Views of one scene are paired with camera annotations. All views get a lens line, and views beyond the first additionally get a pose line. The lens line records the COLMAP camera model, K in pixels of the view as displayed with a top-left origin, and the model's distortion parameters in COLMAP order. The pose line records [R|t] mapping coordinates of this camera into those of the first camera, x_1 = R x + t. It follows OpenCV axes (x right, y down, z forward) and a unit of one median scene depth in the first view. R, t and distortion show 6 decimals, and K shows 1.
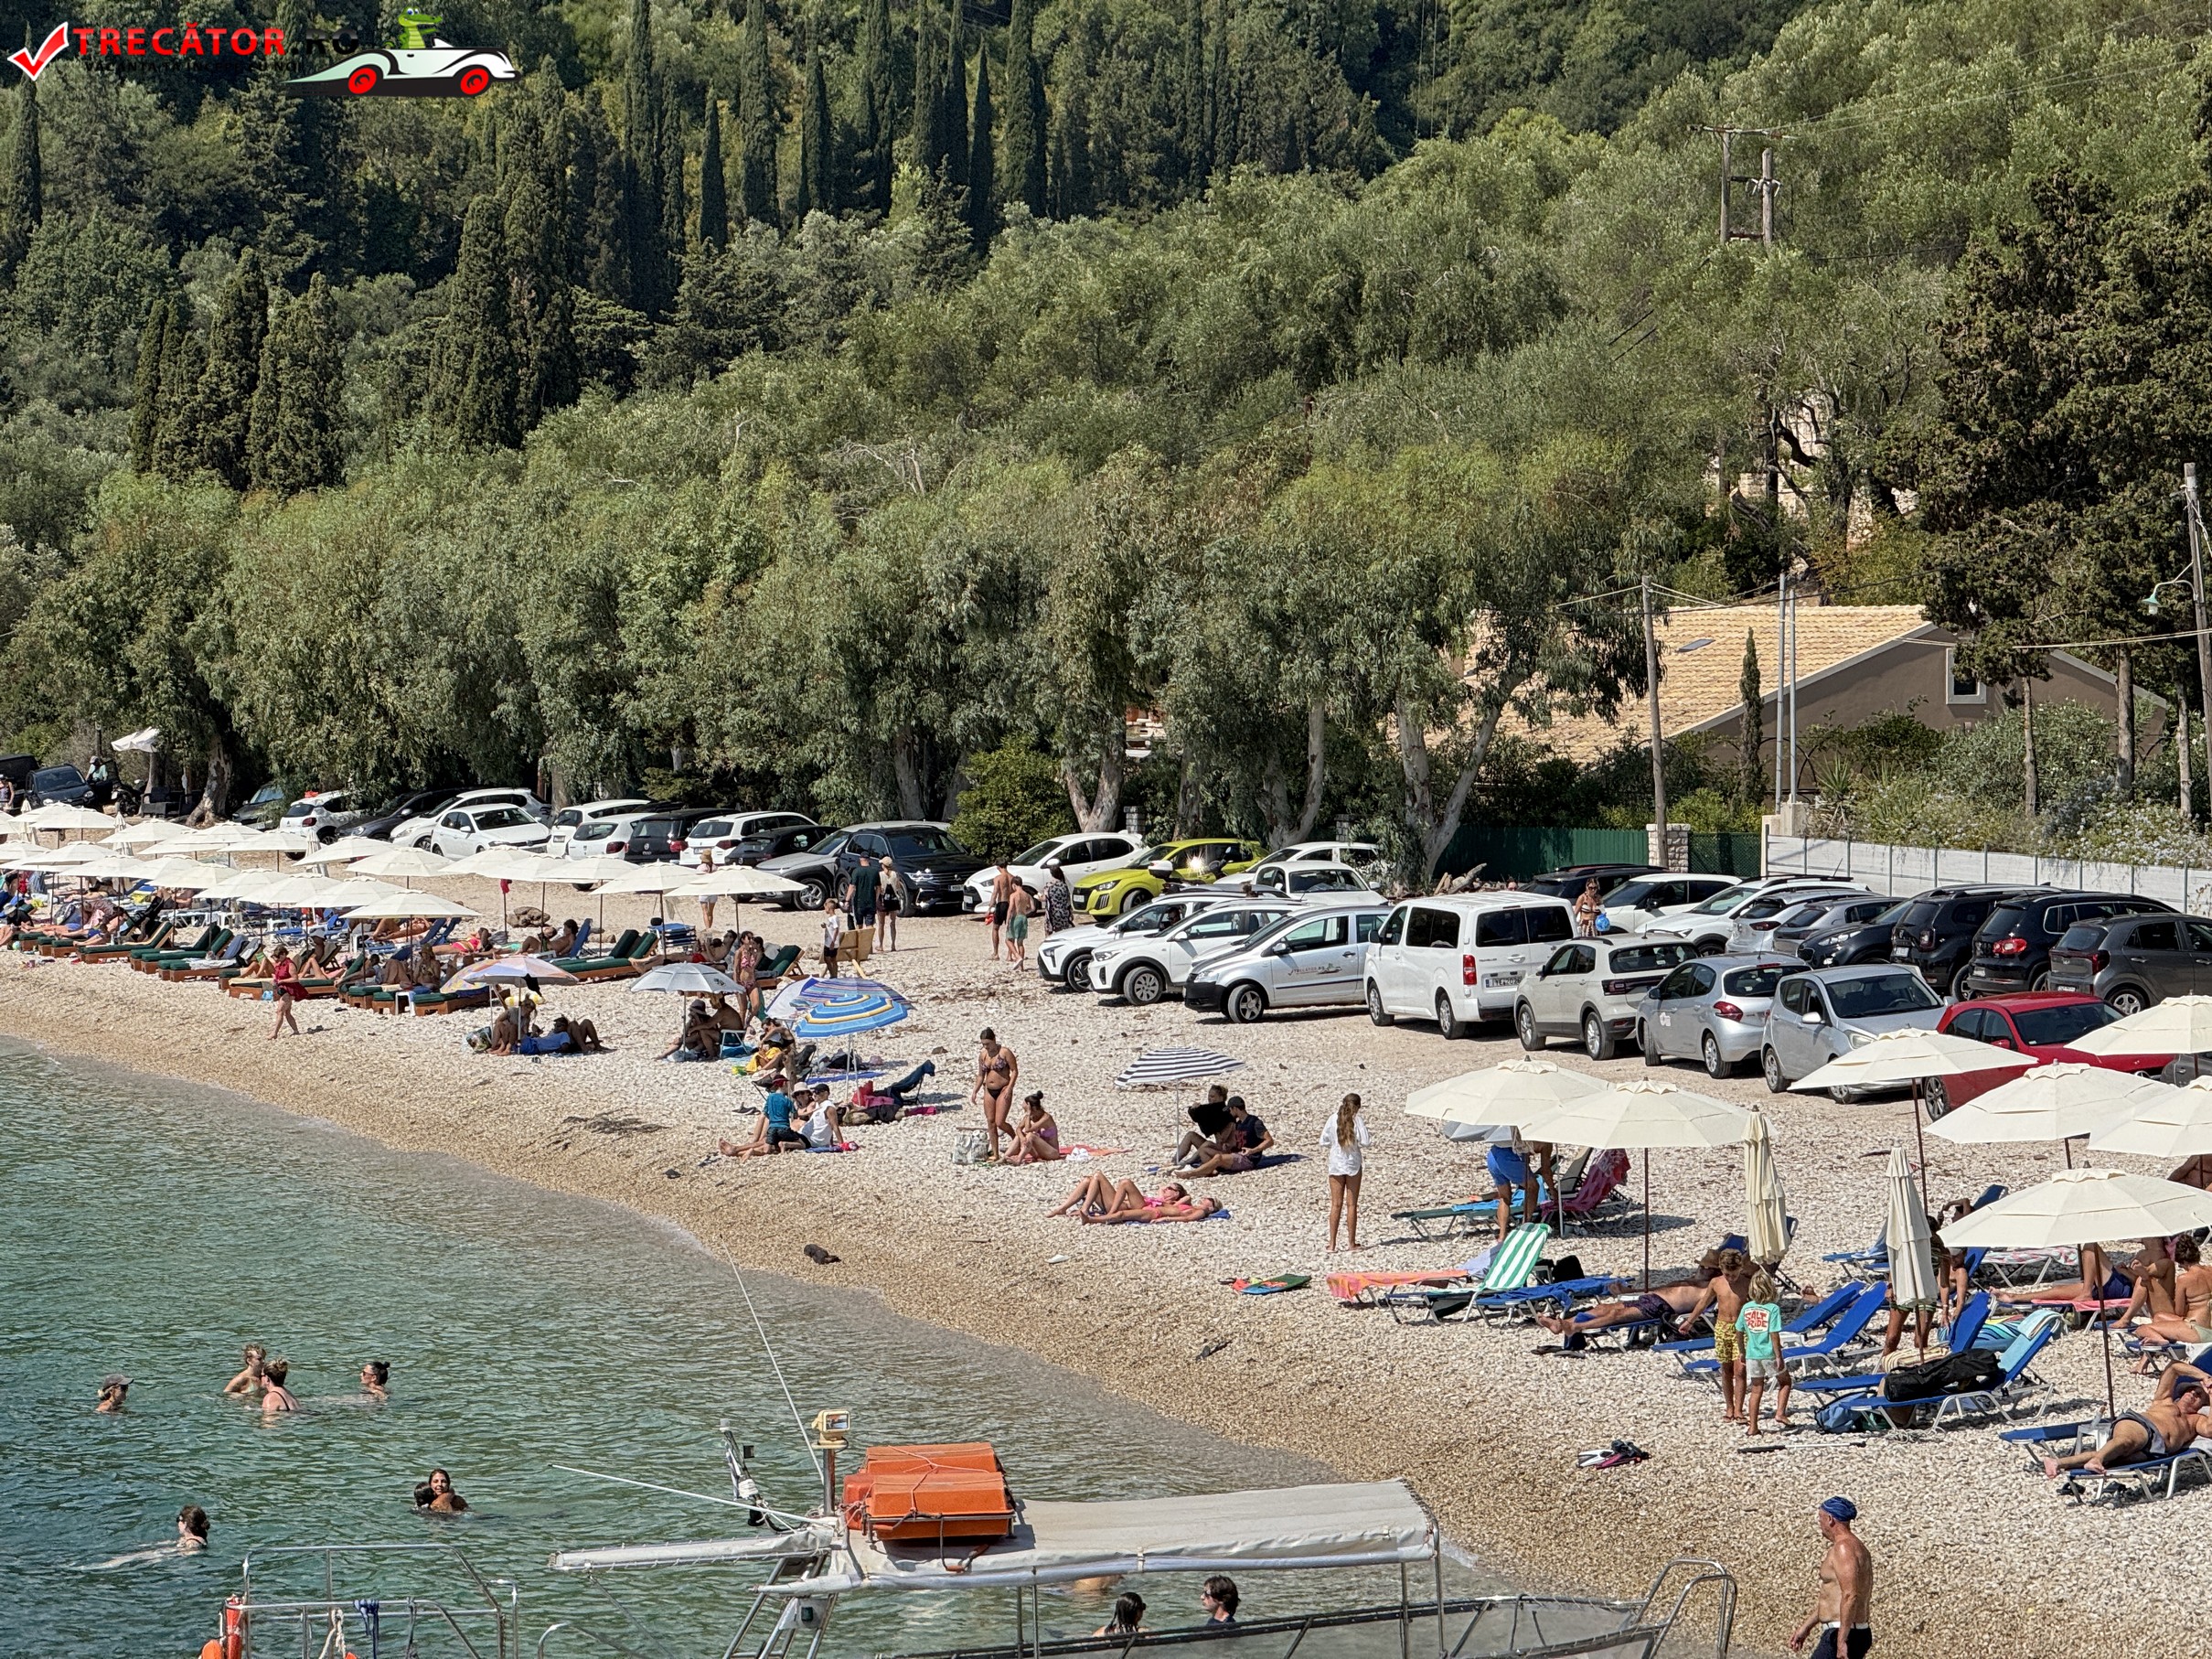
lens RADIAL K [[7757.6, 0, 1105.3], [0, 7757.6, 833.3], [0, 0, 1]] dist [0.249455, 0.687530]
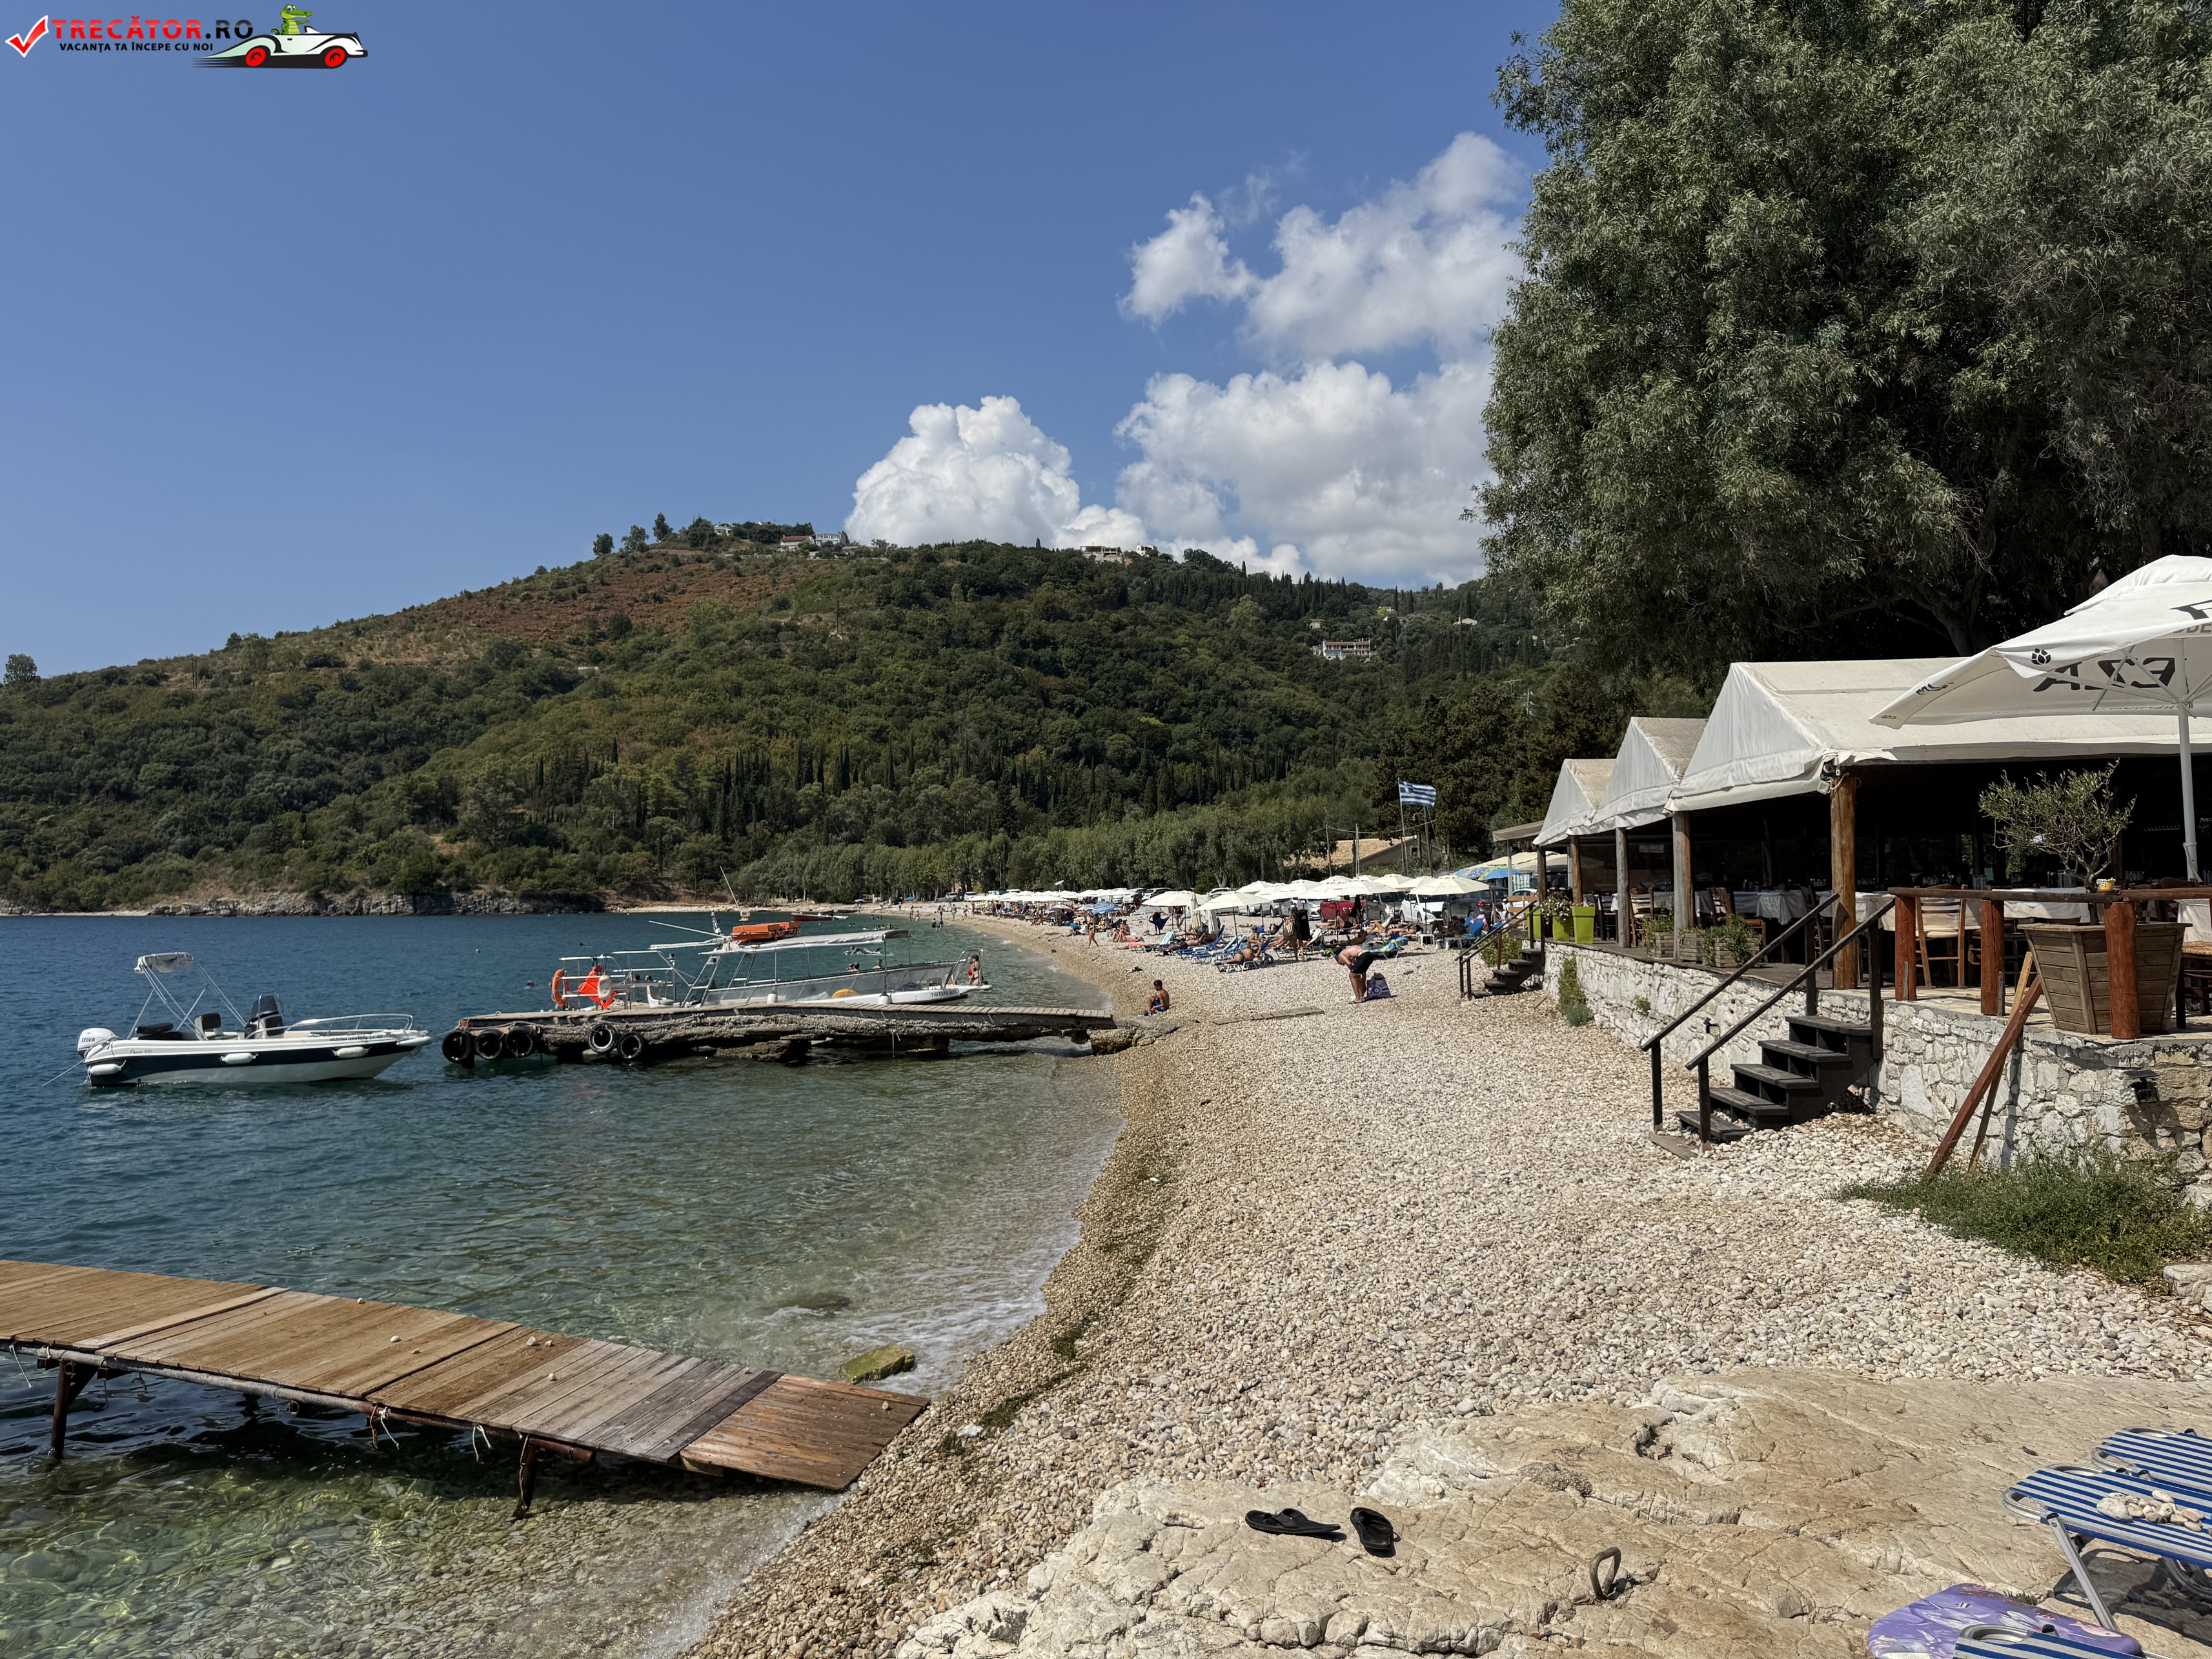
lens RADIAL K [[1546.4, 0, 1115.8], [0, 1546.4, 823.9], [0, 0, 1]] dist [0.160588, -0.293284]
pose [[0.988779, -0.015583, -0.148574, 0.134482], [0.005378, 0.997613, -0.068842, 0.045427], [0.149292, 0.067271, 0.986502, 0.152308]]
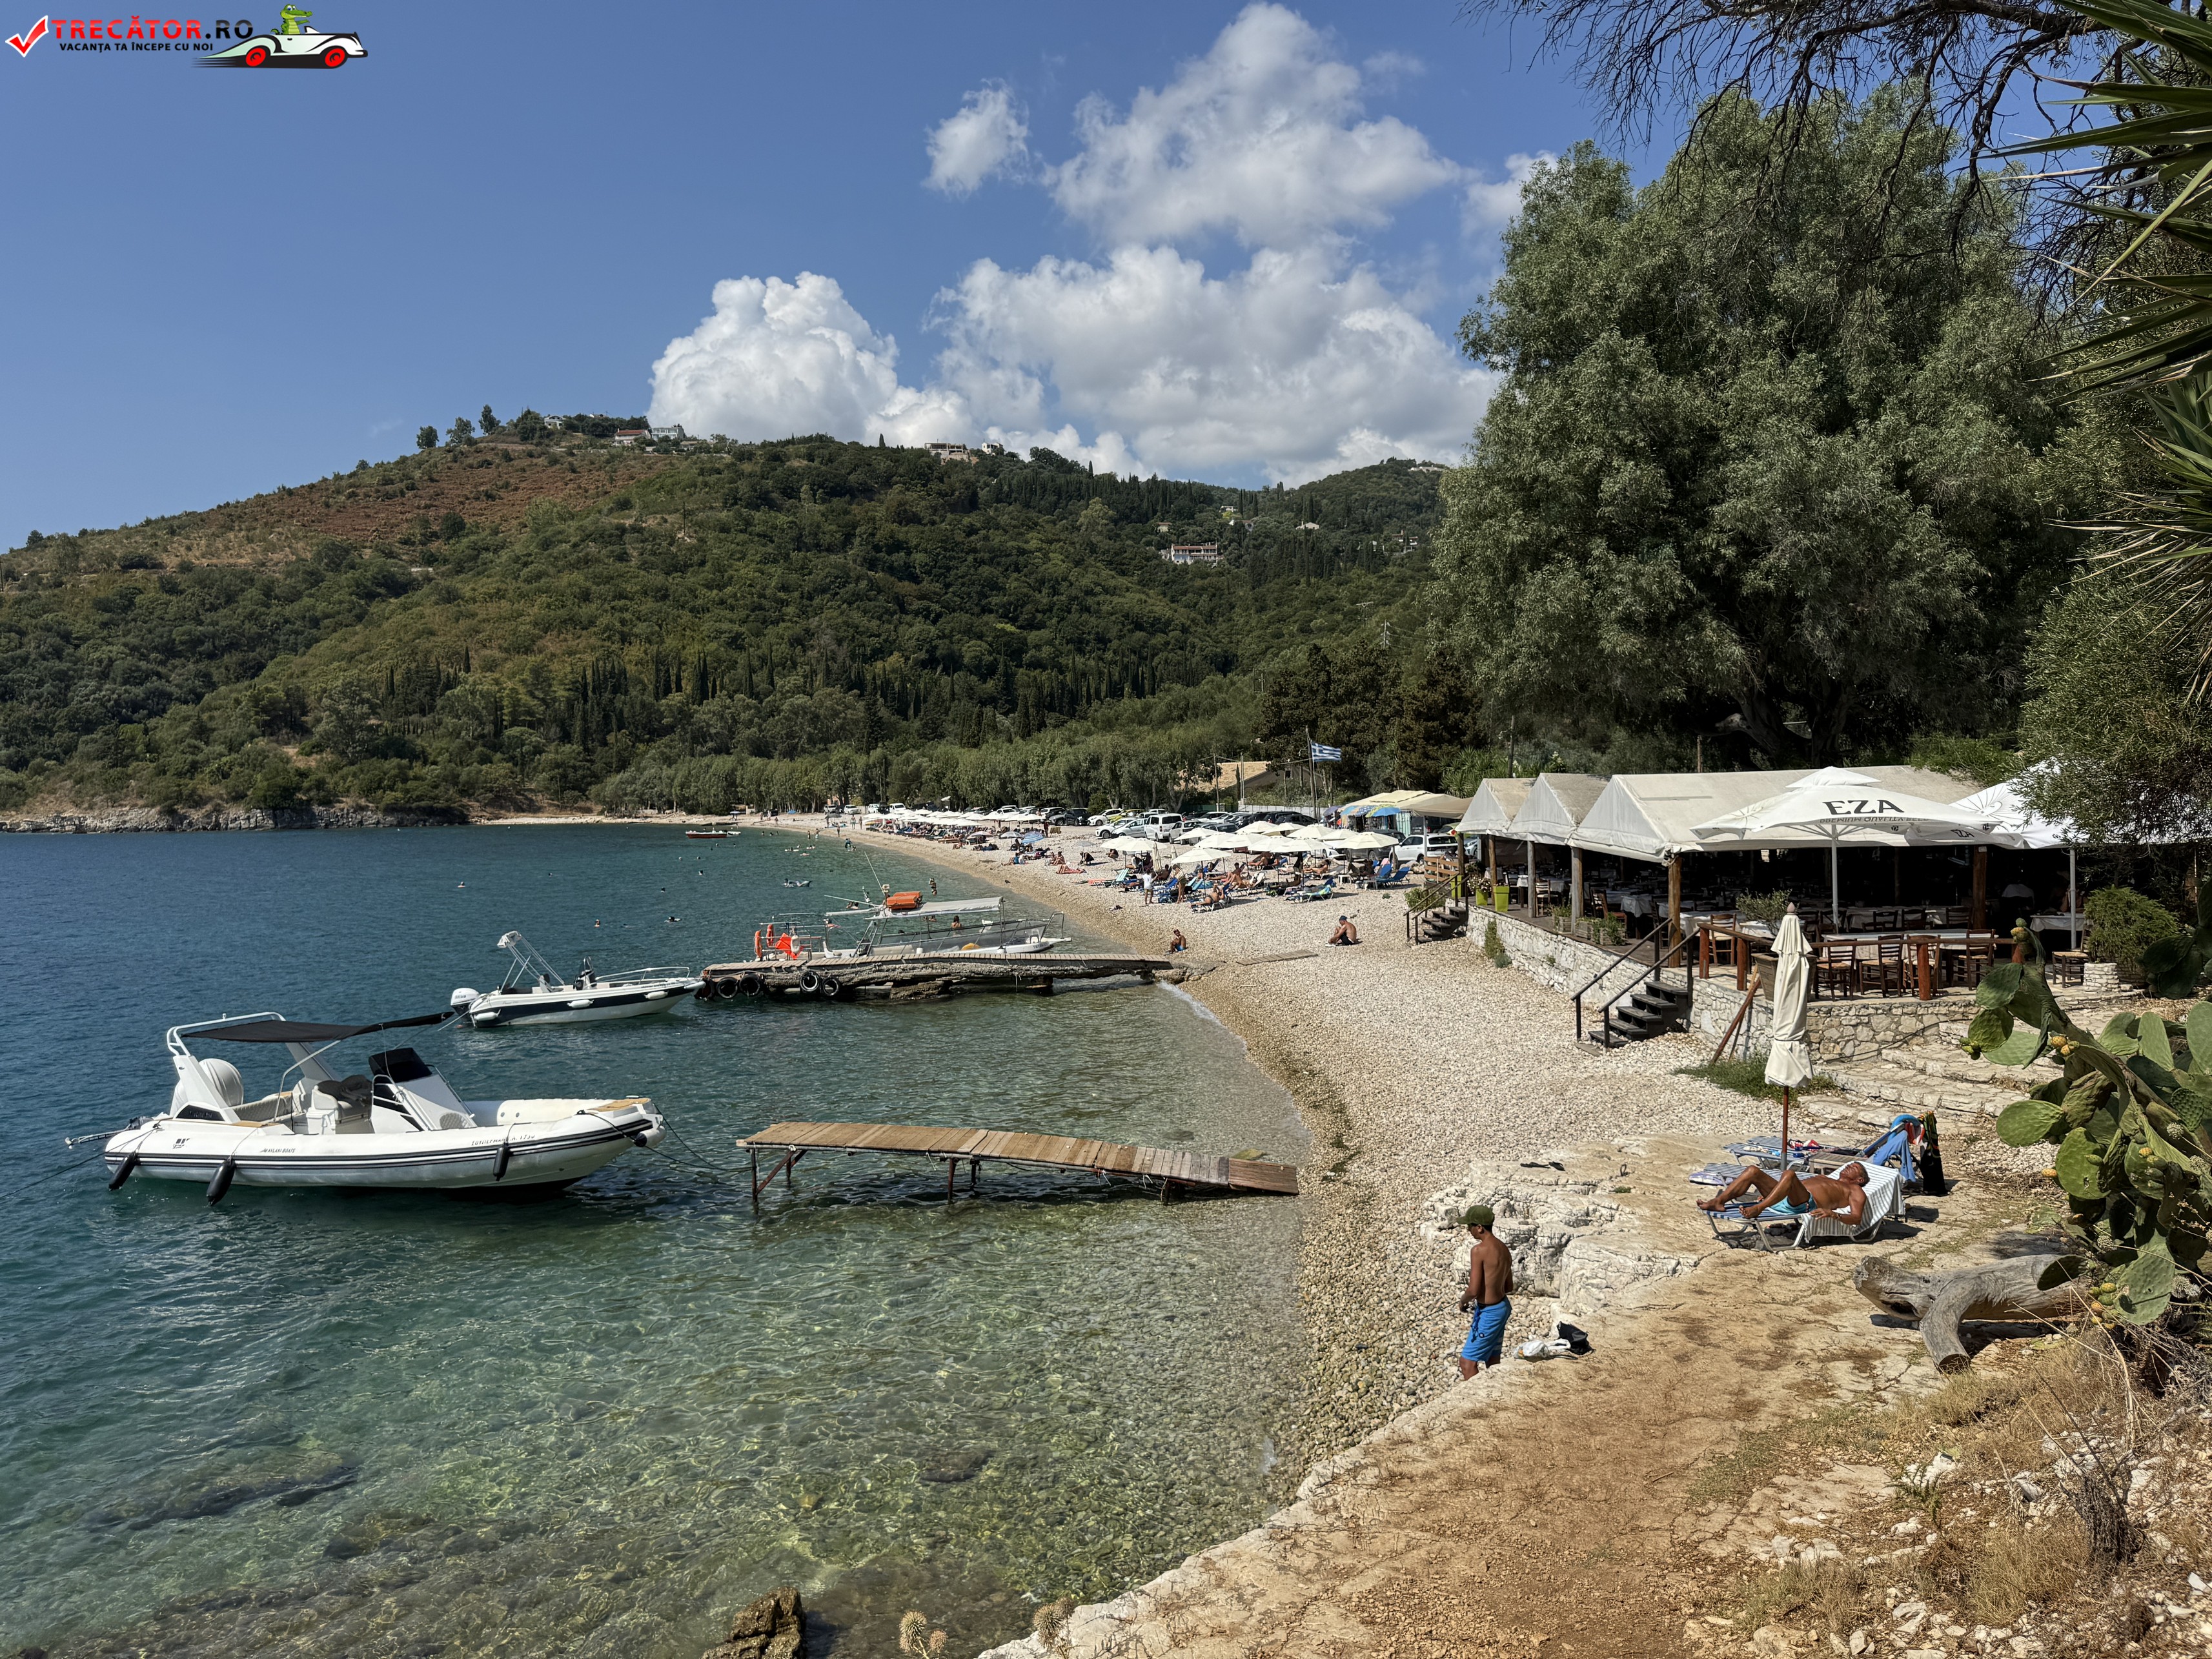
lens RADIAL K [[1544.0, 0, 1103.7], [0, 1544.0, 839.1], [0, 0, 1]] dist [0.171413, -0.355243]
pose [[0.998282, -0.017032, -0.056055, 0.087032], [0.017509, 0.999814, 0.008026, 0.020774], [0.055908, -0.008994, 0.998395, 0.000529]]
